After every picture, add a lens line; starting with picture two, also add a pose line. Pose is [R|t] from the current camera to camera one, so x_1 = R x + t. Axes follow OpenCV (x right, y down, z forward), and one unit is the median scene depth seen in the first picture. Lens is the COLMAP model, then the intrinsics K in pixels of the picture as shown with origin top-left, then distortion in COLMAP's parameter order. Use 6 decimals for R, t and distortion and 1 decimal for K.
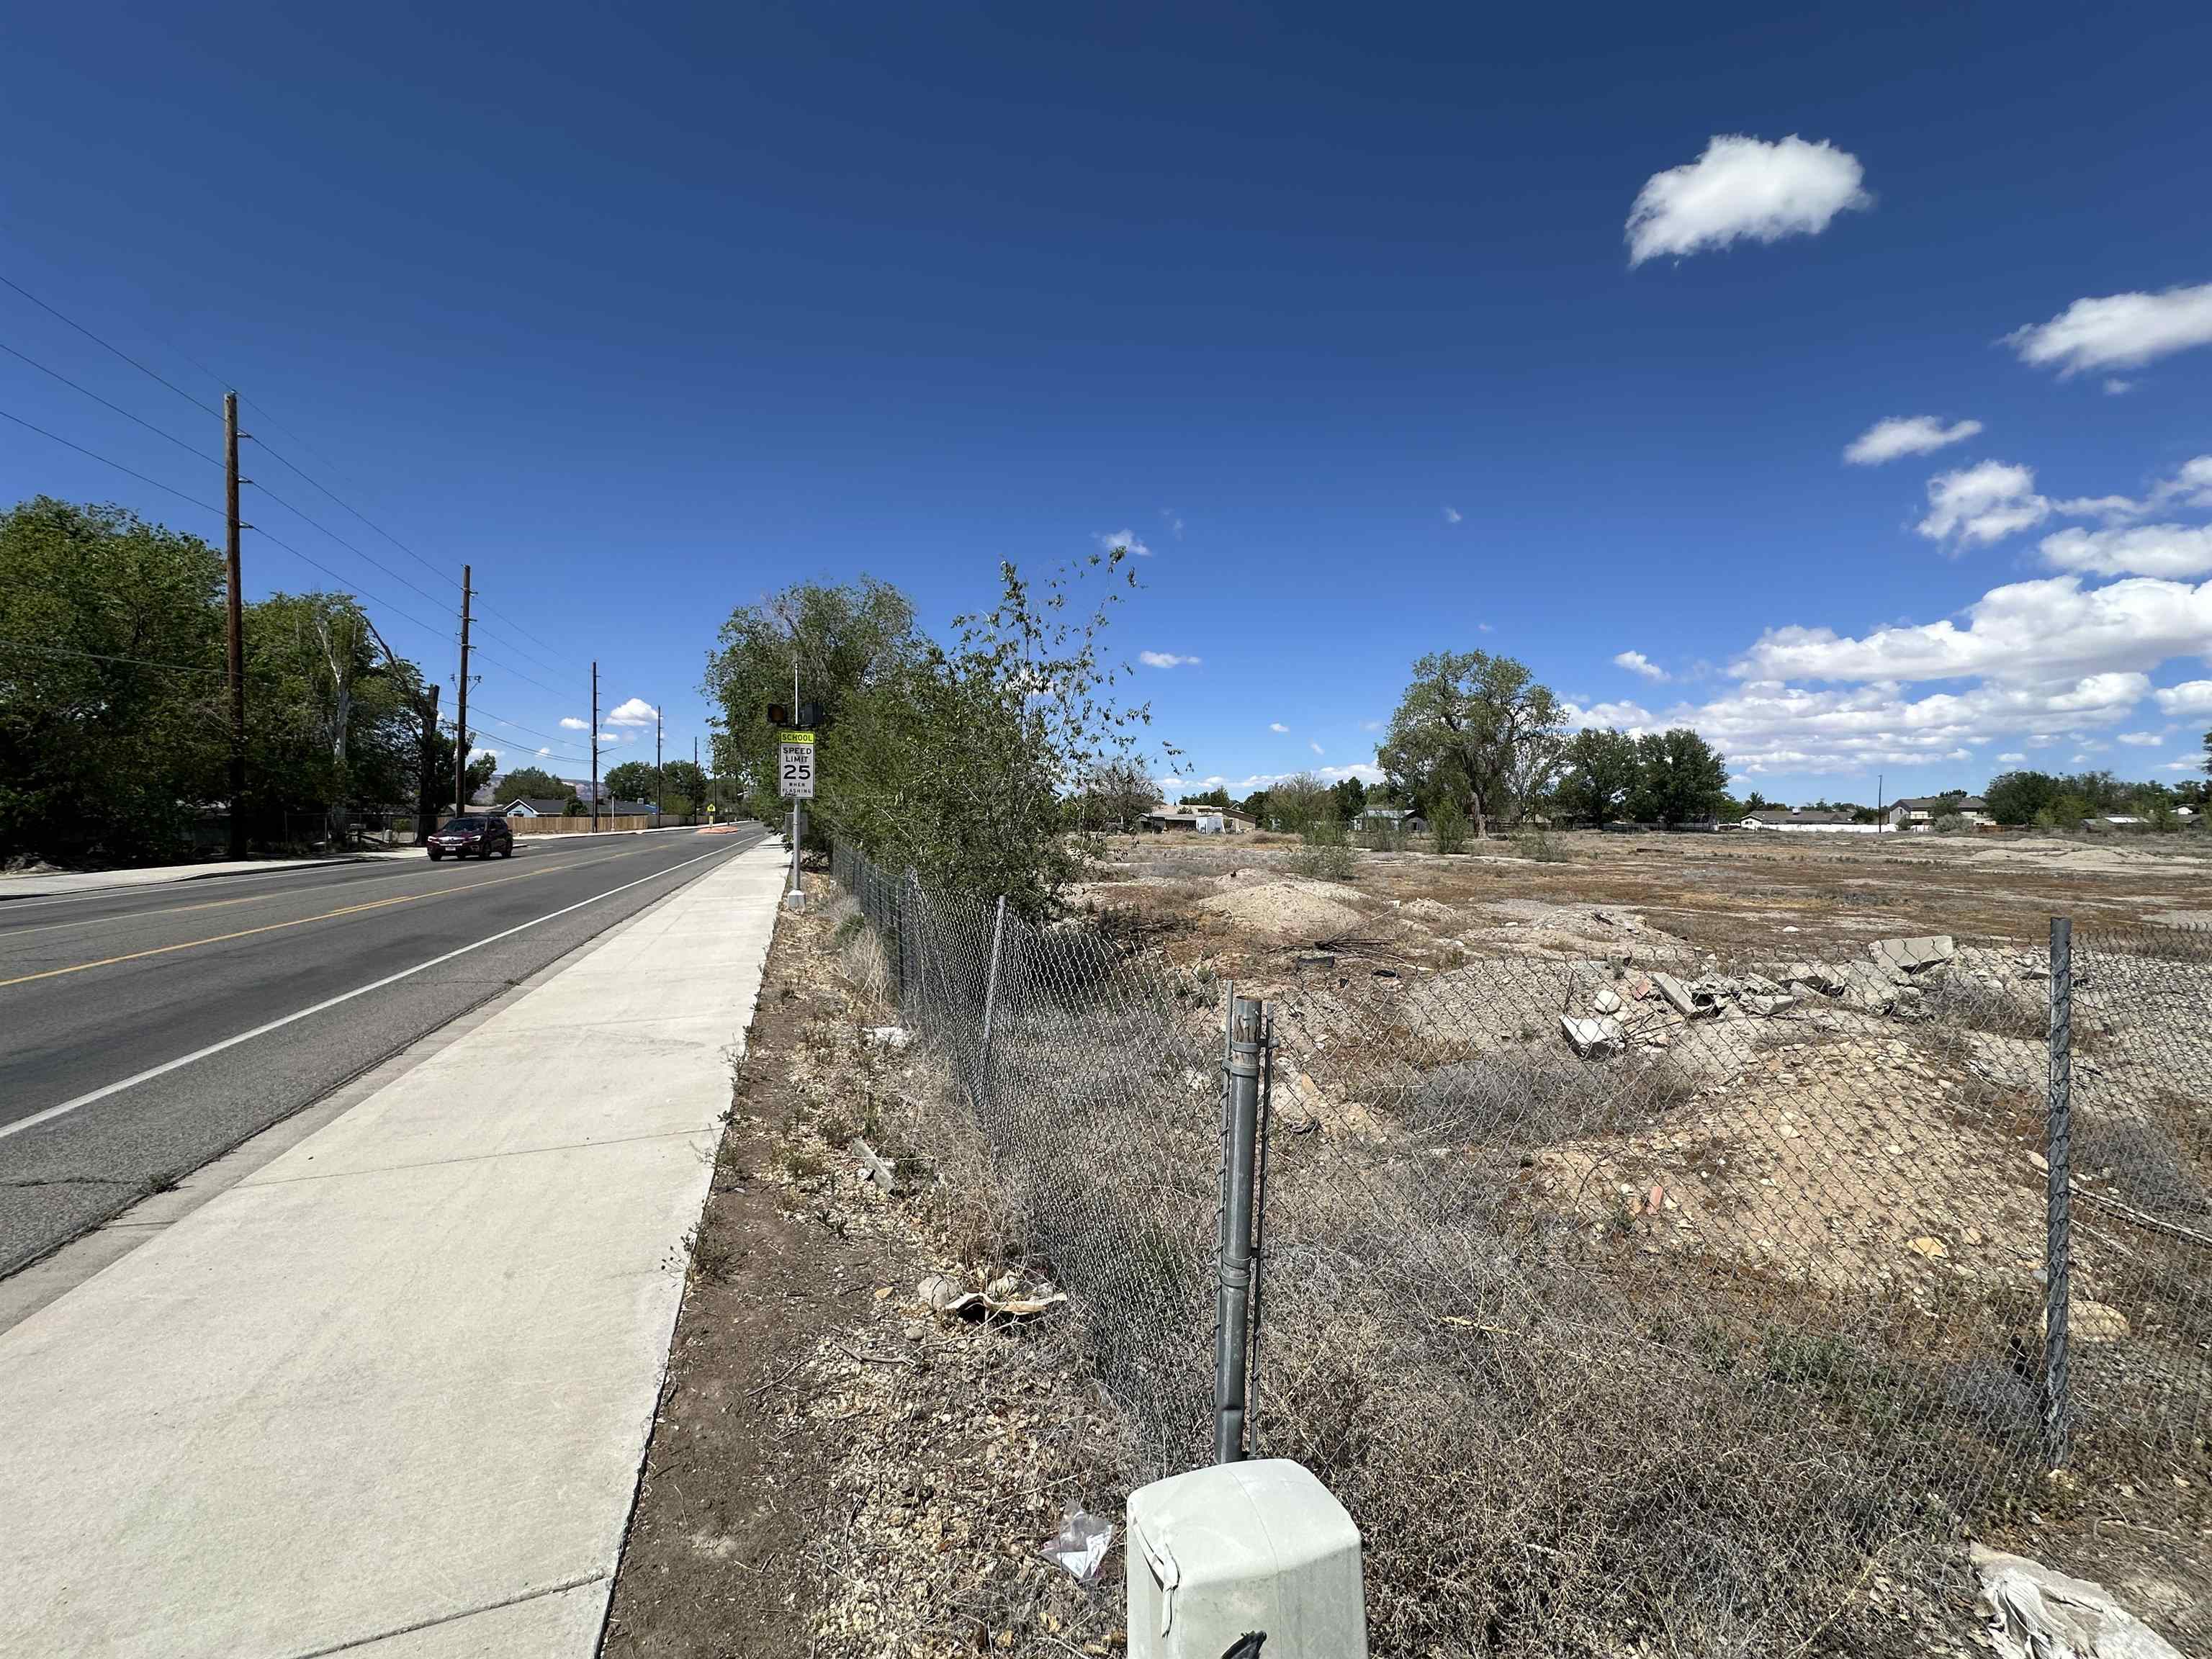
lens RADIAL K [[868.6, 0, 1120.1], [0, 868.6, 823.1], [0, 0, 1]] dist [-0.002053, 0.000591]
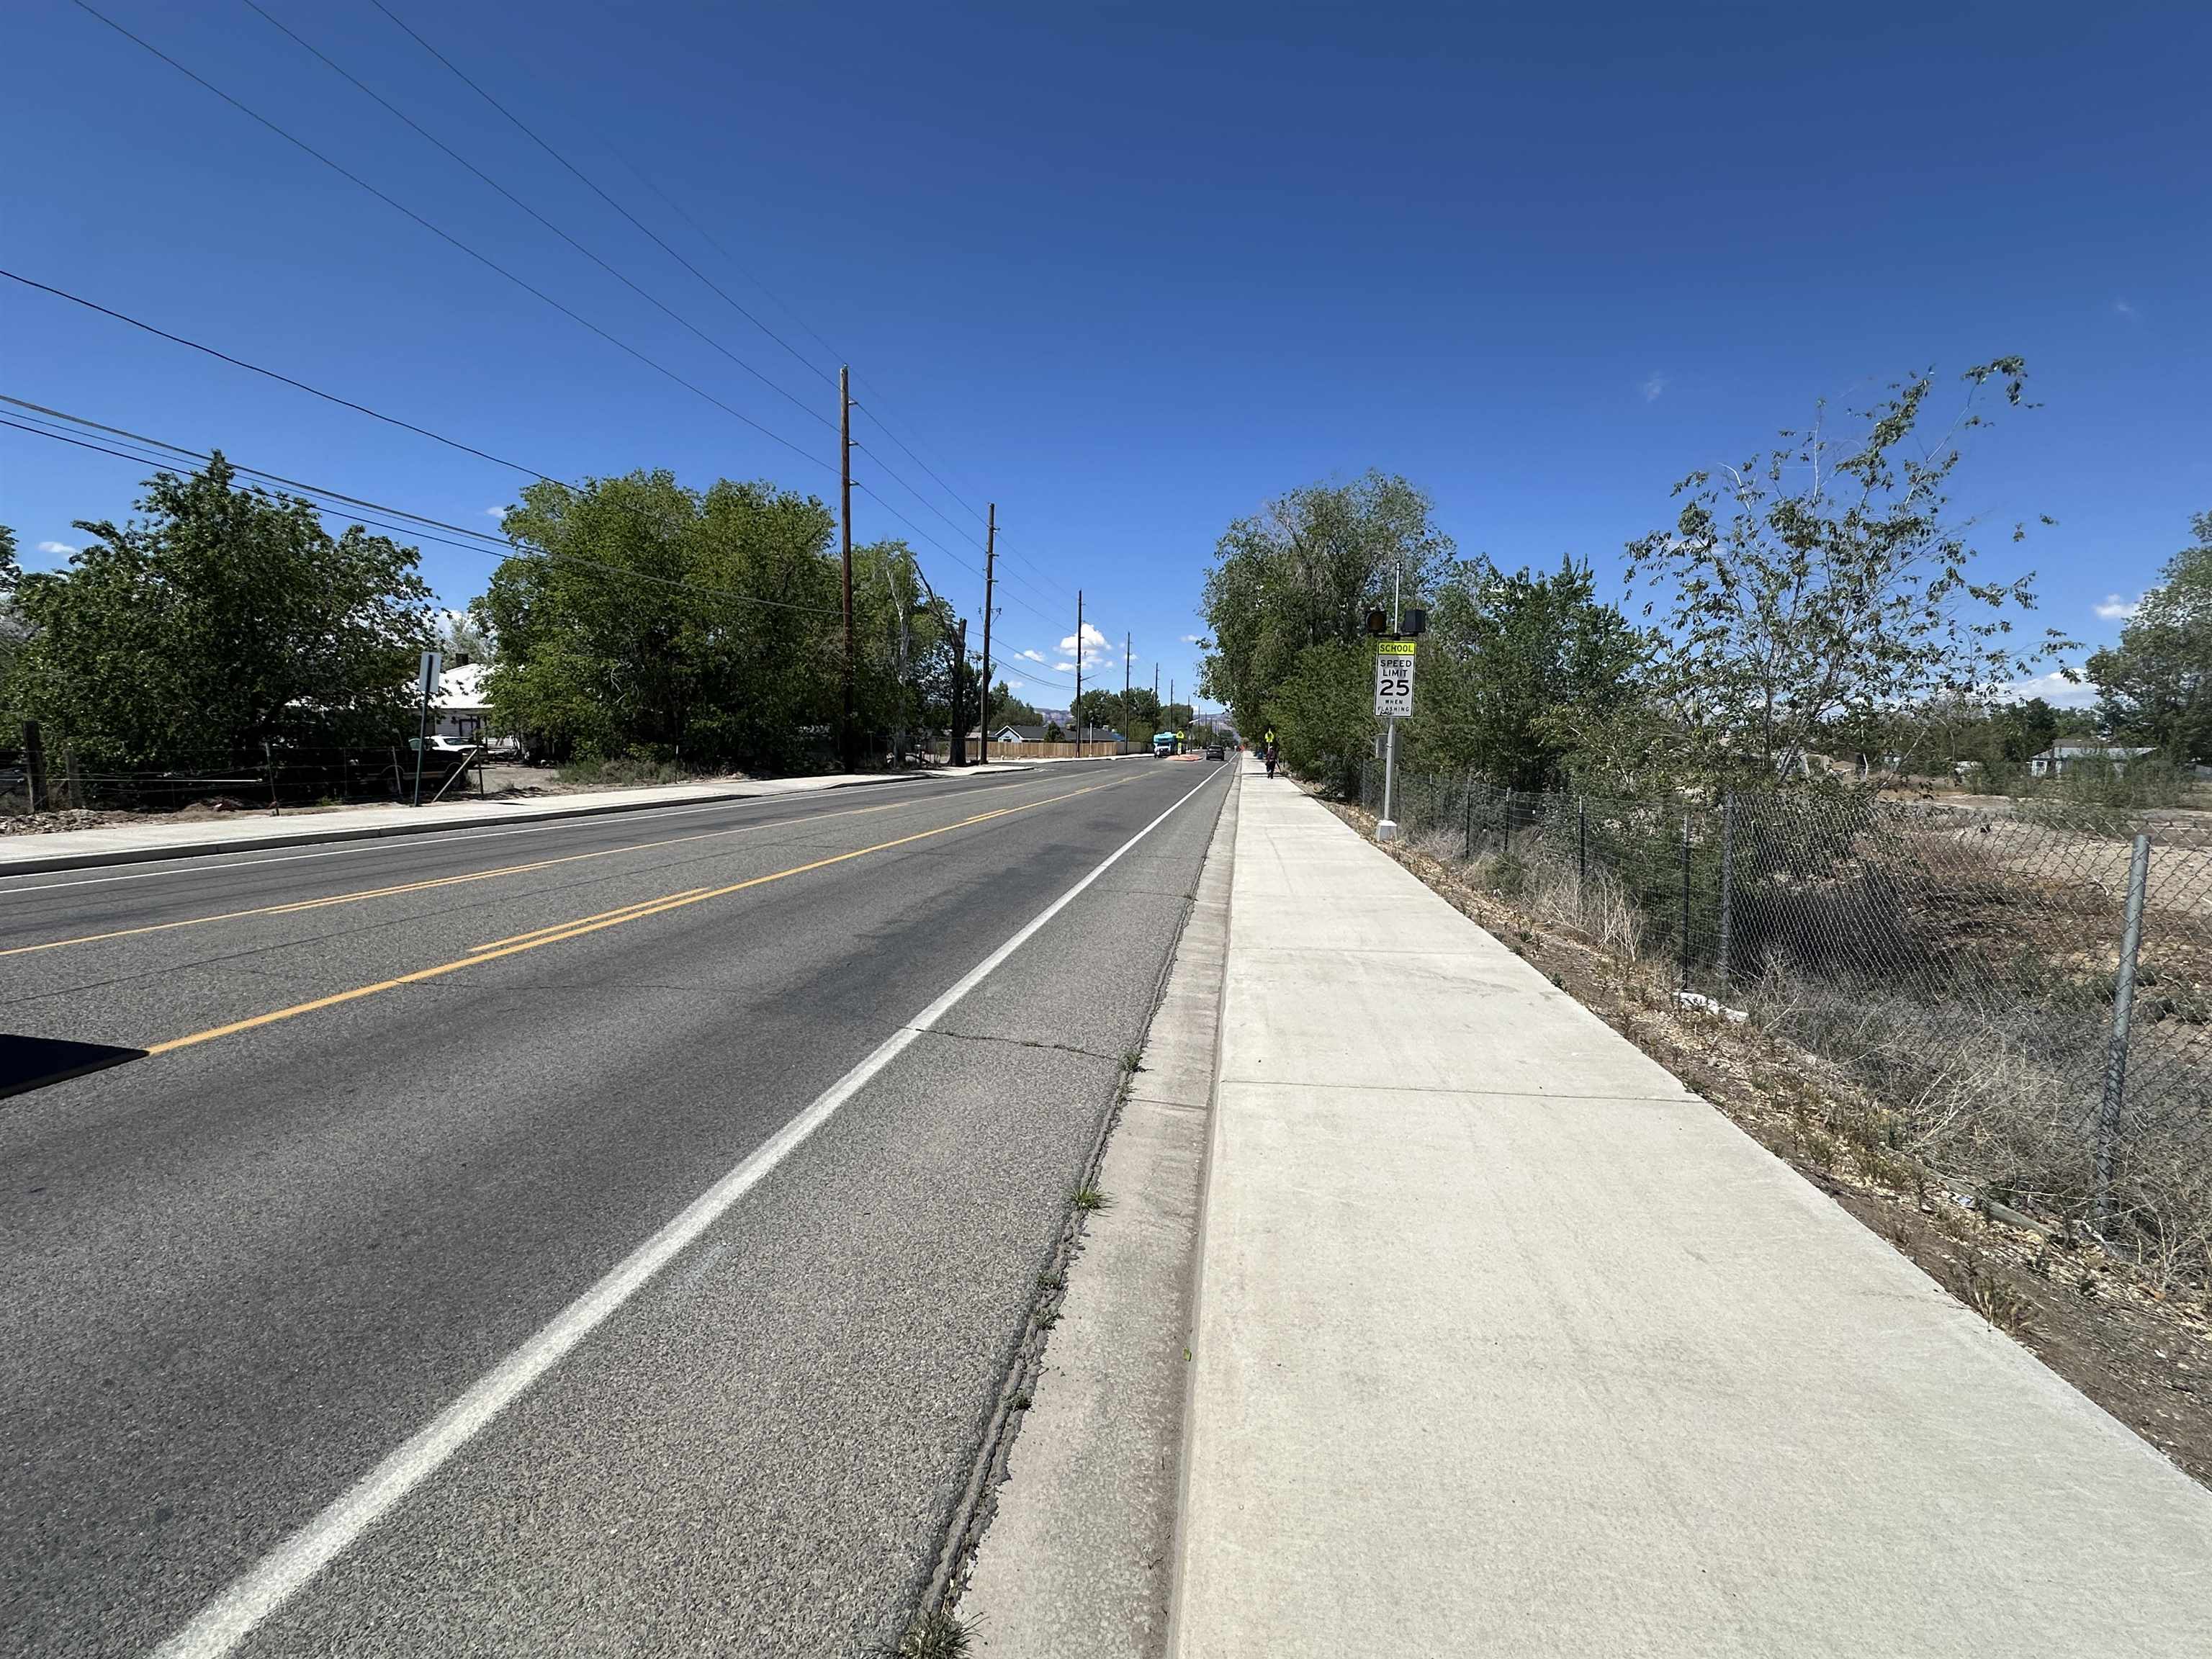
lens RADIAL K [[954.8, 0, 1106.0], [0, 954.8, 829.5], [0, 0, 1]] dist [-0.010238, 0.000001]
pose [[0.891309, 0.052643, -0.450330, -0.212545], [-0.018235, 0.996595, 0.080409, 0.014123], [0.453030, -0.063457, 0.889234, -0.007919]]
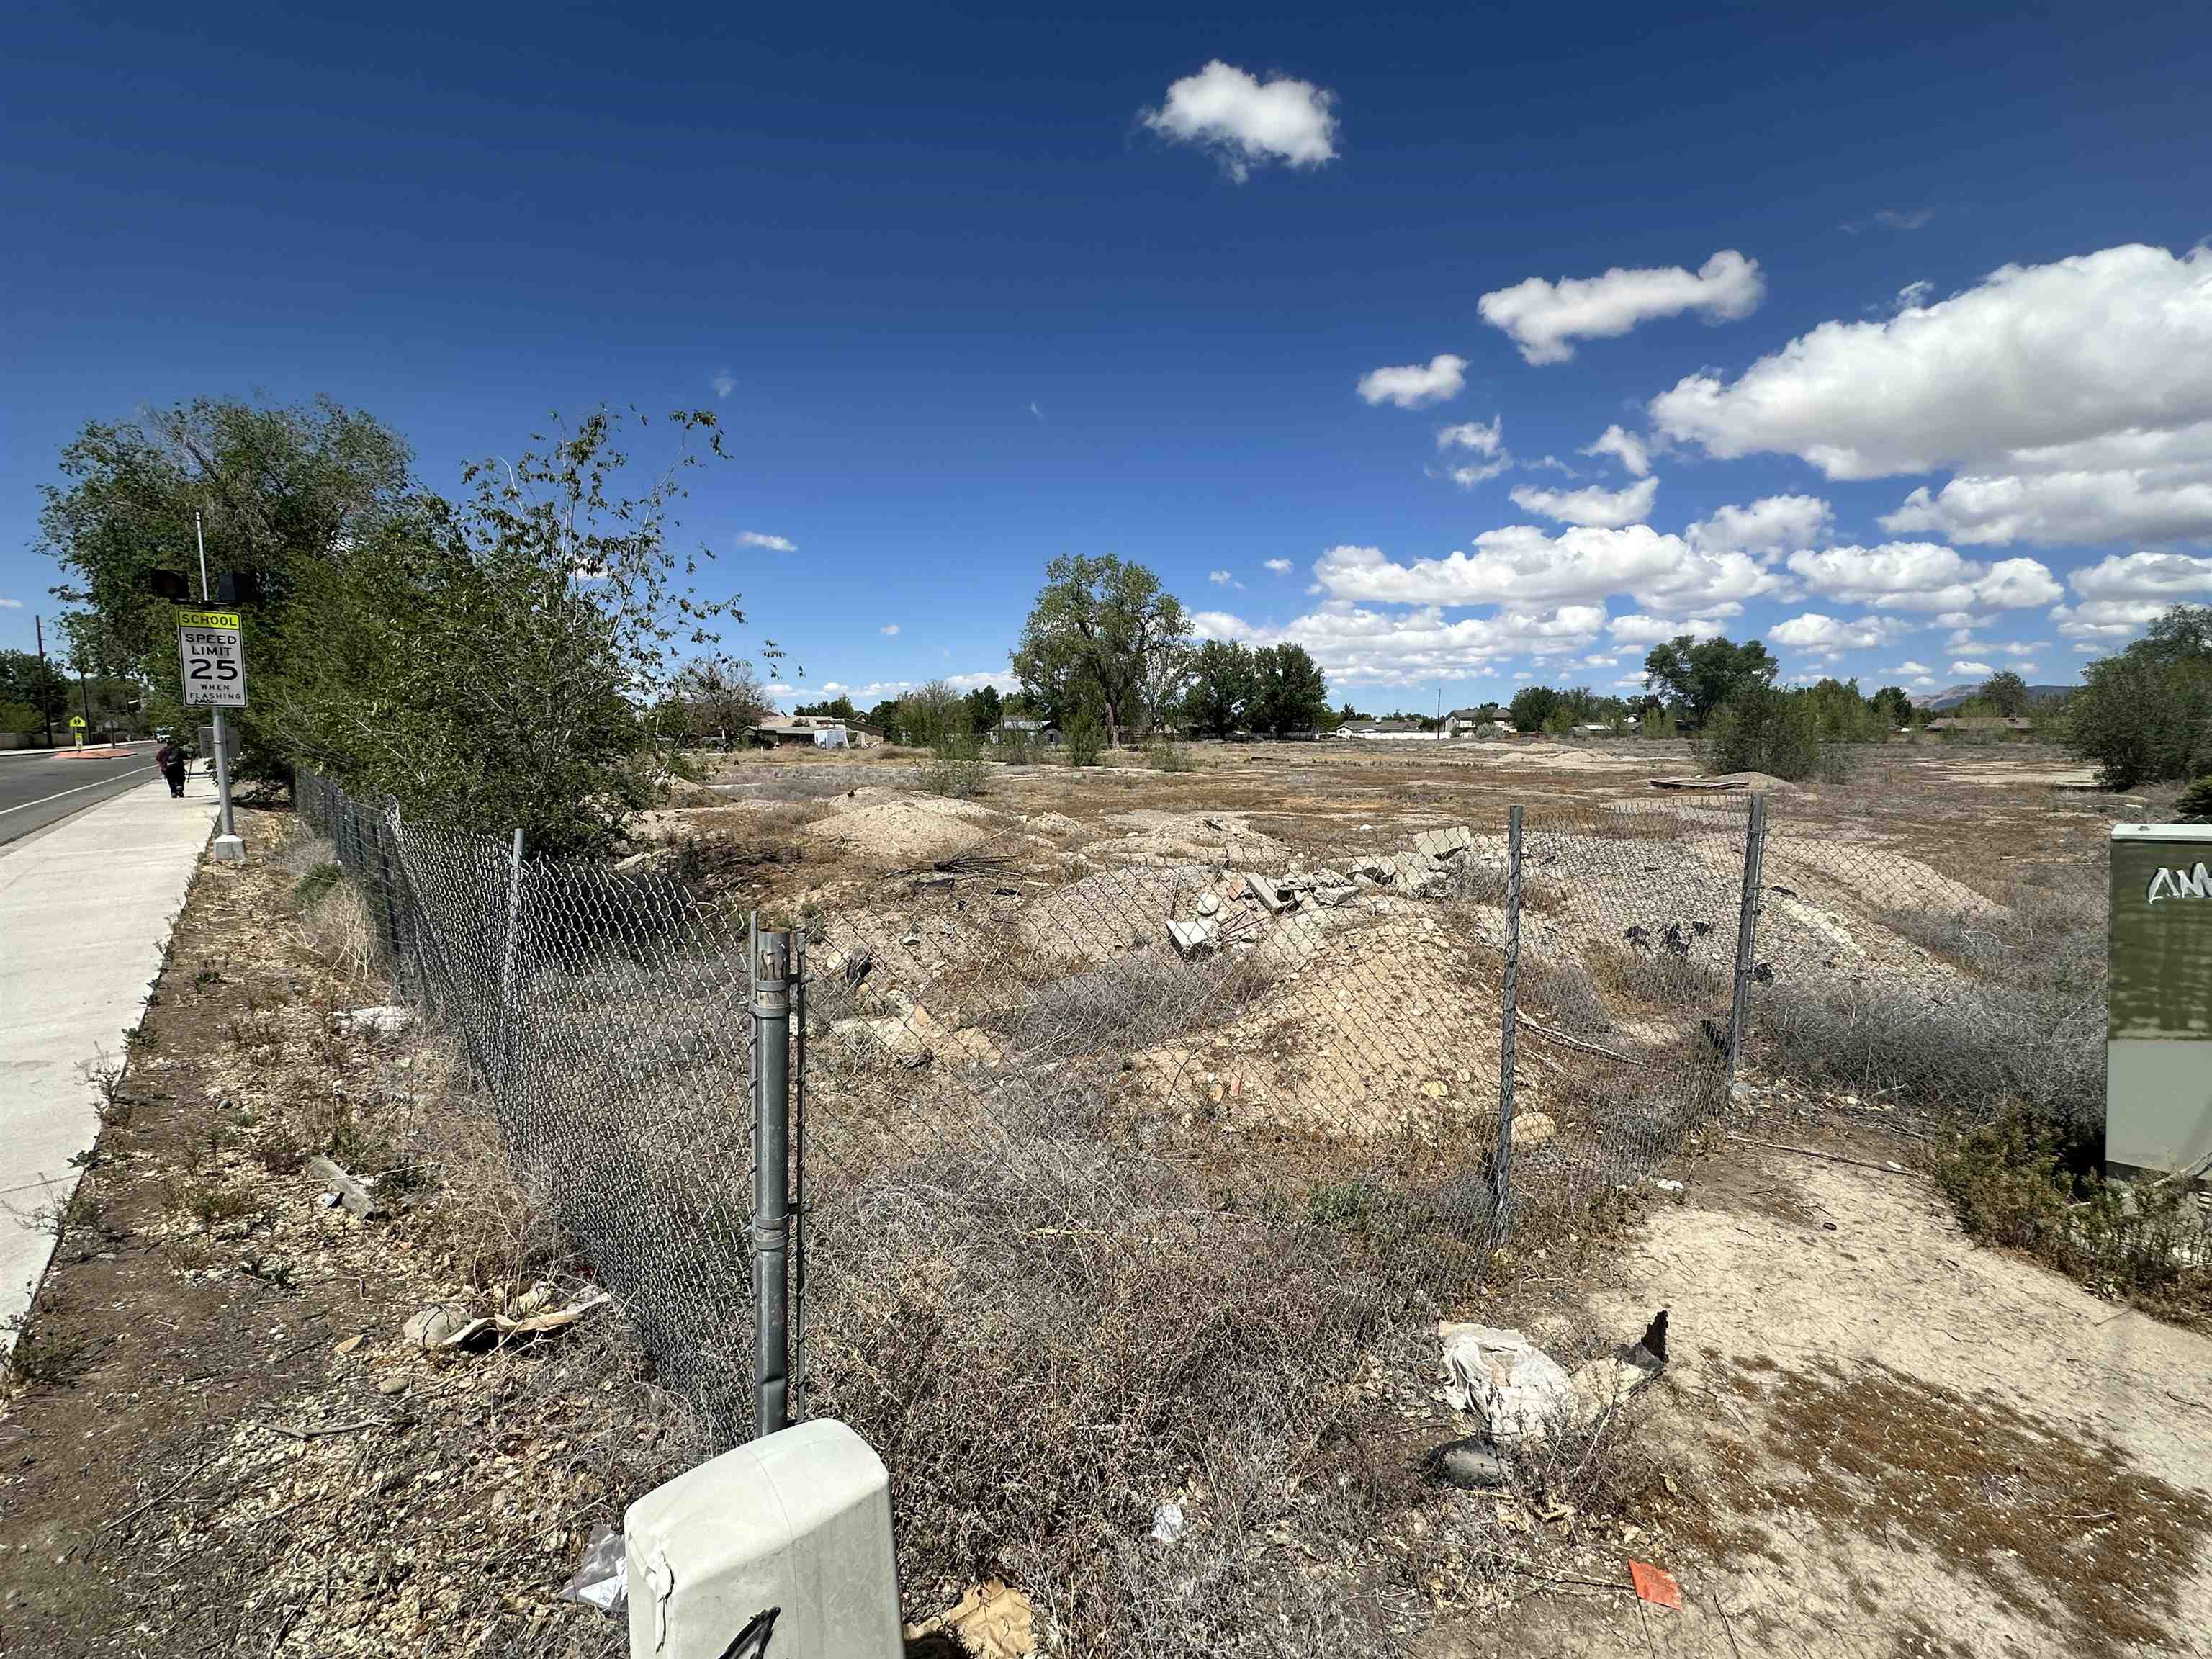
lens RADIAL K [[948.4, 0, 1113.7], [0, 948.4, 821.4], [0, 0, 1]] dist [-0.001868, 0.000666]
pose [[0.927520, -0.042381, 0.371364, 0.019433], [0.009231, 0.995845, 0.090592, 0.001673], [-0.373660, -0.080598, 0.924057, 0.000453]]
